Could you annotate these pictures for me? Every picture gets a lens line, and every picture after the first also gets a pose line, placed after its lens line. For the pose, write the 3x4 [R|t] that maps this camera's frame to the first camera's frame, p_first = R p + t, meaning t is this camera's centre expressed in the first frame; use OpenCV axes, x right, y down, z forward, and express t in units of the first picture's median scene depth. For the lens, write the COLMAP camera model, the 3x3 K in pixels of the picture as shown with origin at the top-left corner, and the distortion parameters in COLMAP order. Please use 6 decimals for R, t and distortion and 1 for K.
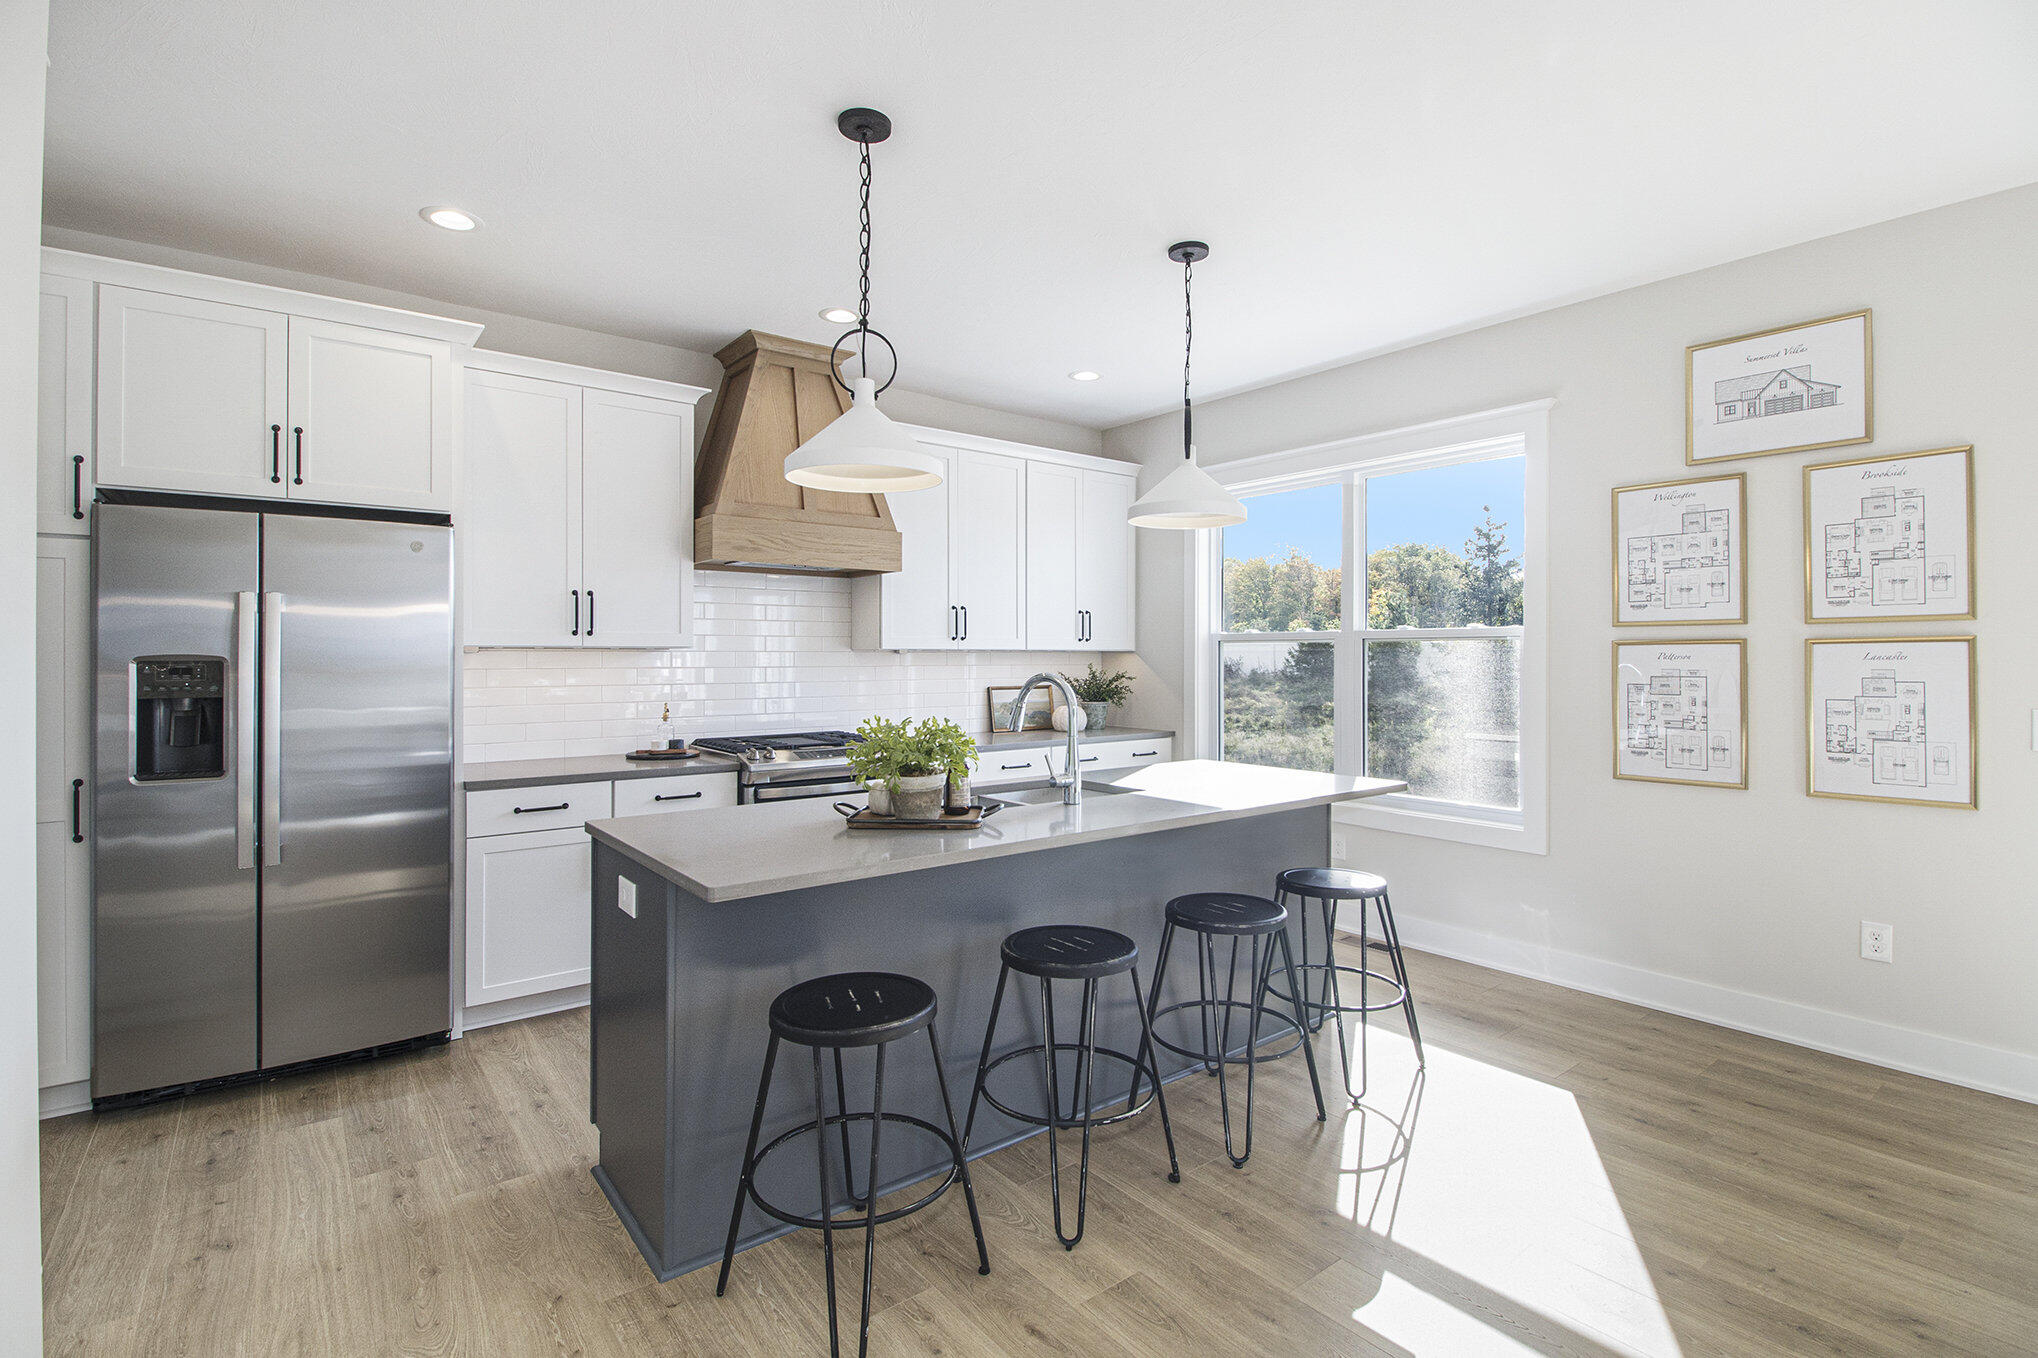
lens RADIAL K [[943.4, 0, 1024.4], [0, 943.4, 659.8], [0, 0, 1]] dist [-0.020034, -0.003905]
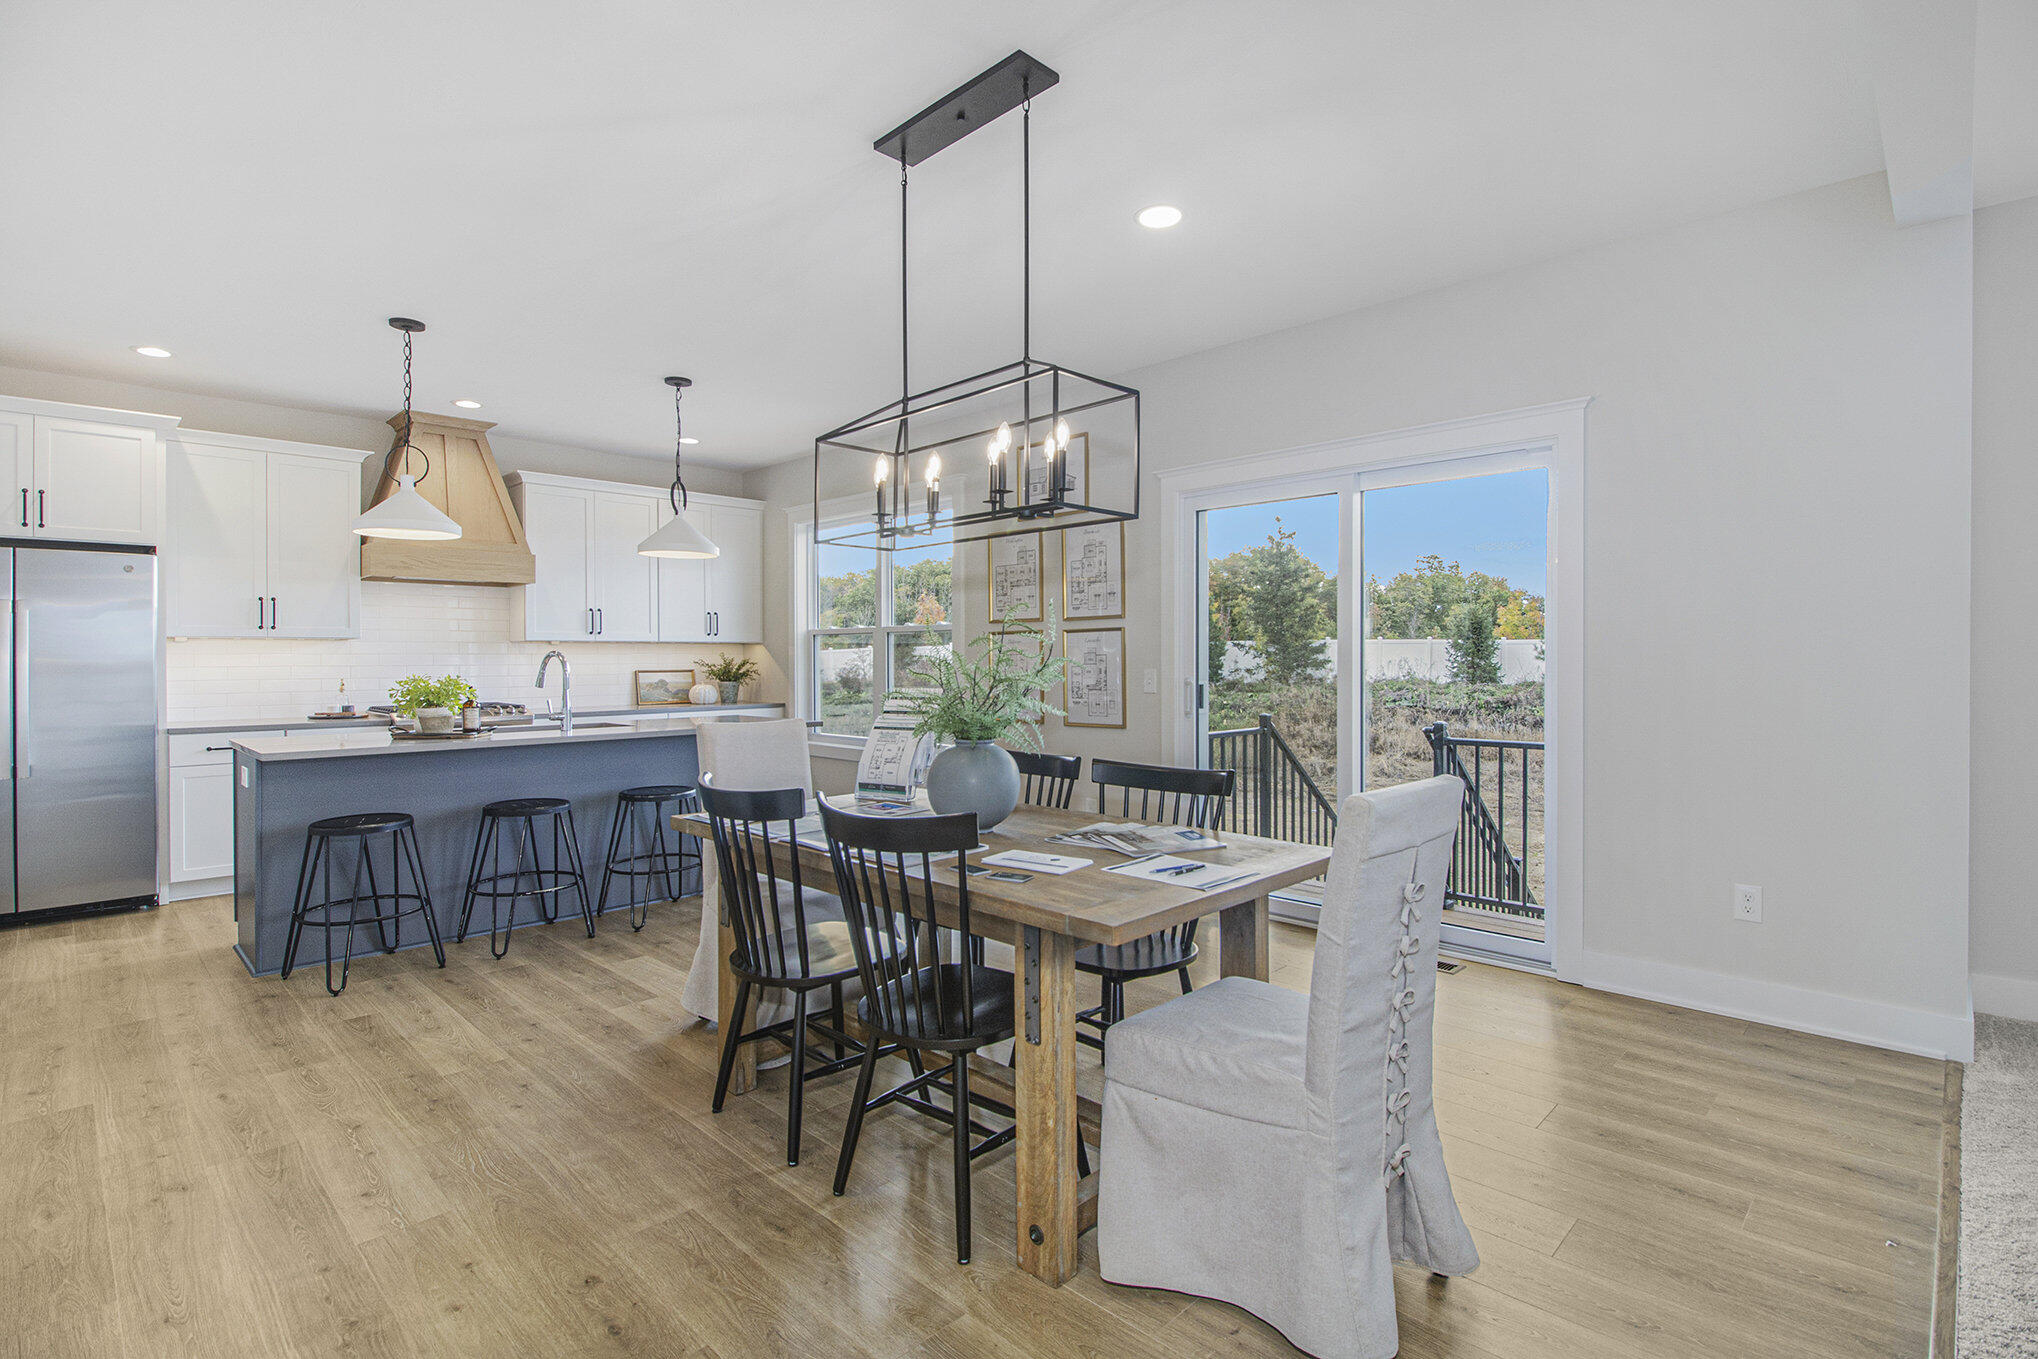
lens RADIAL K [[943.4, 0, 1033.3], [0, 943.4, 668.3], [0, 0, 1]] dist [-0.020034, -0.003905]
pose [[0.989196, -0.009426, 0.146294, 0.317839], [0.008459, 0.999938, 0.007229, 0.020615], [-0.146353, -0.005914, 0.989215, -0.374531]]
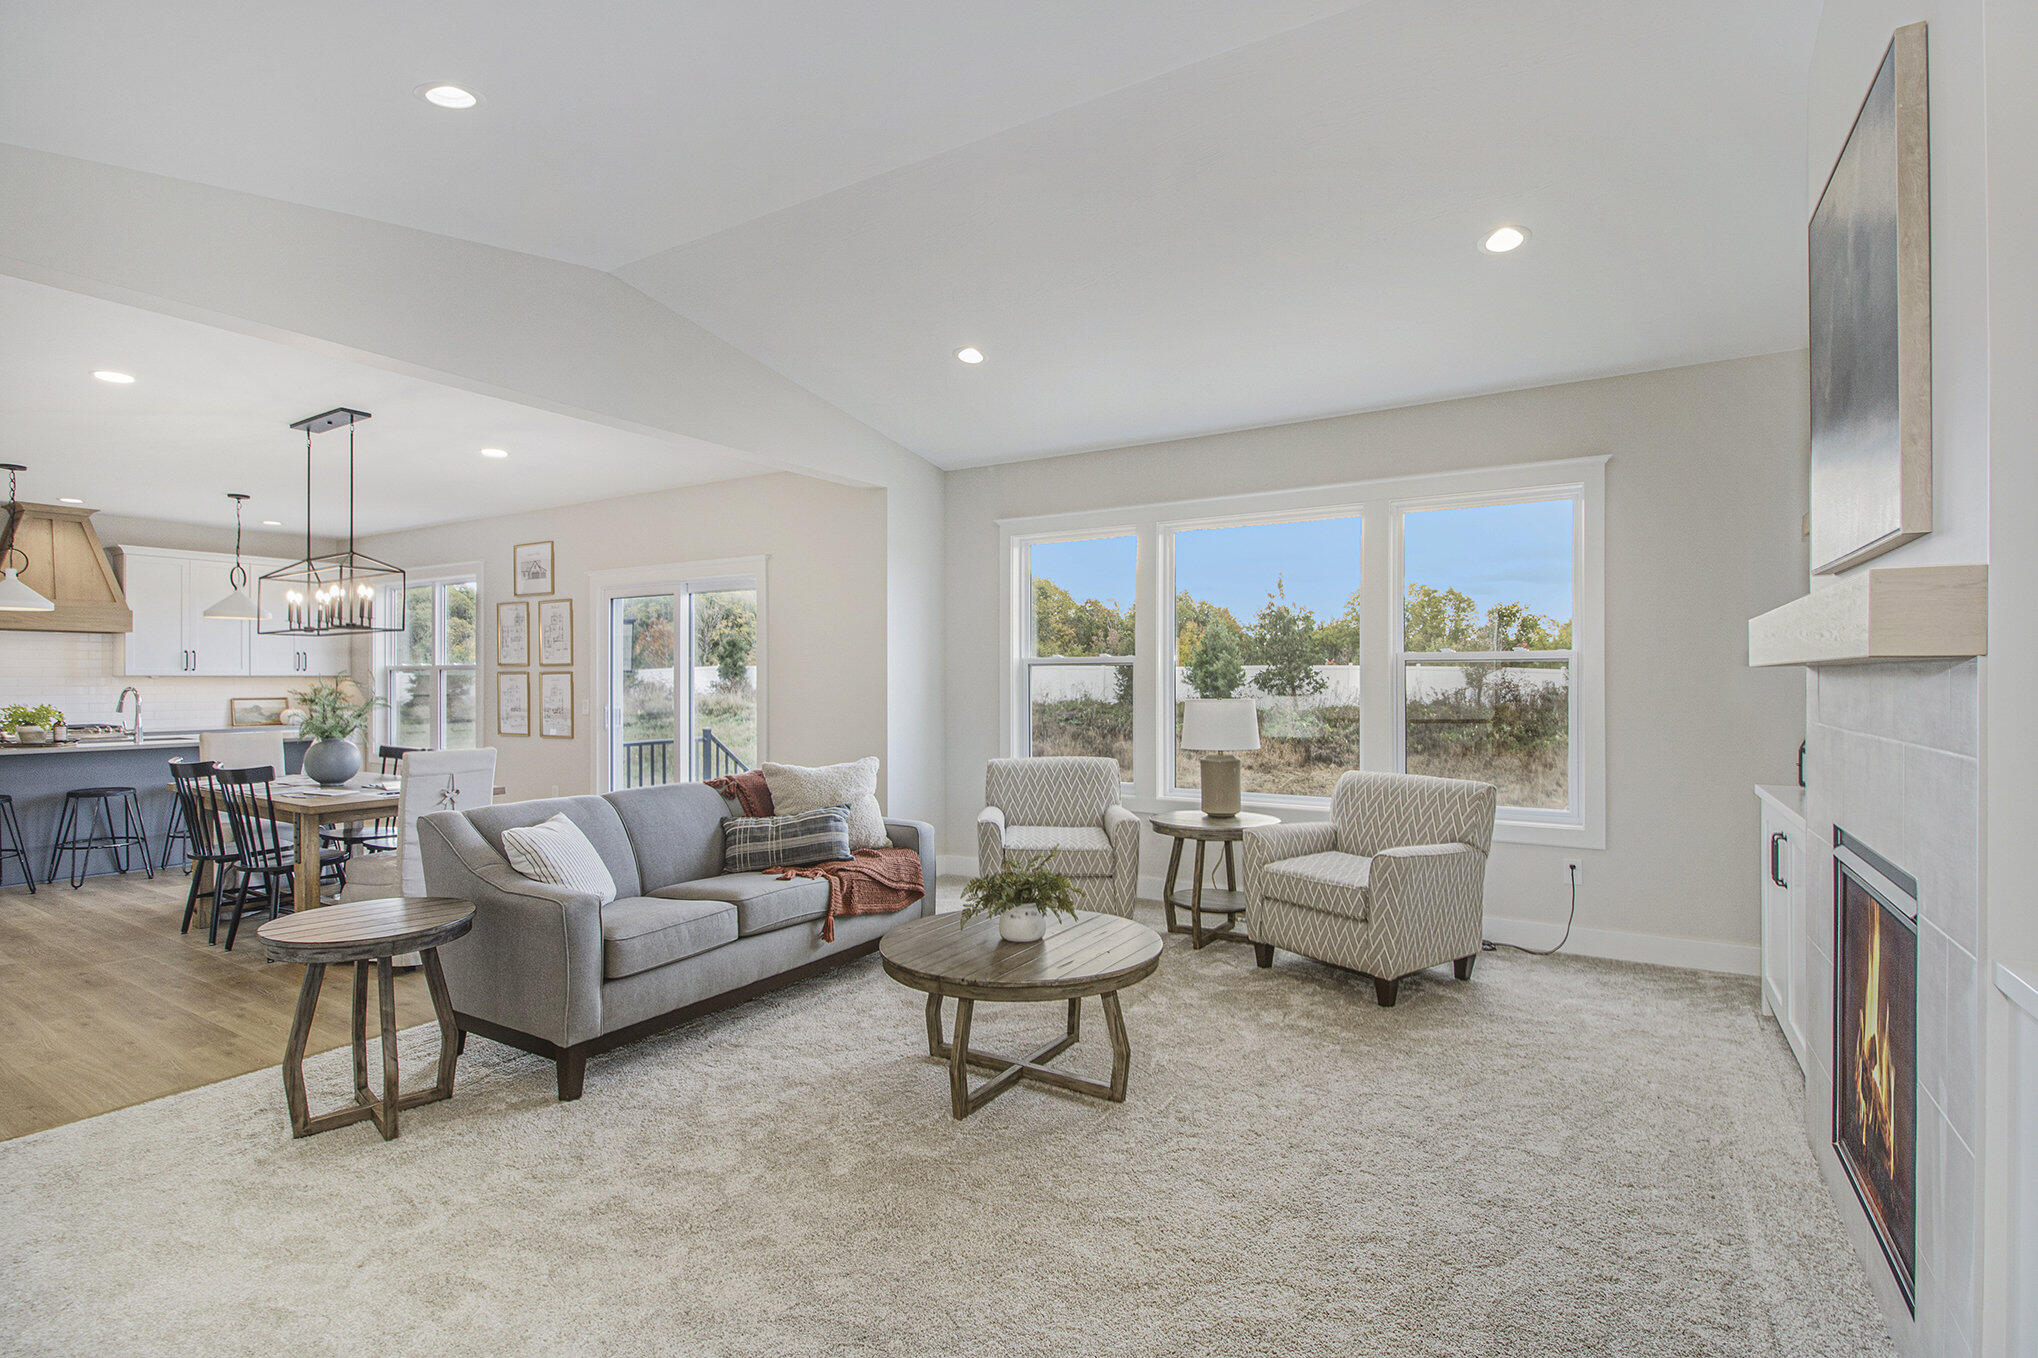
lens RADIAL K [[943.4, 0, 1036.8], [0, 943.4, 689.2], [0, 0, 1]] dist [-0.020034, -0.003905]
pose [[0.929909, -0.005639, 0.367747, 0.684287], [0.003299, 0.999970, 0.006990, 0.005336], [-0.367775, -0.005287, 0.929900, -1.049816]]
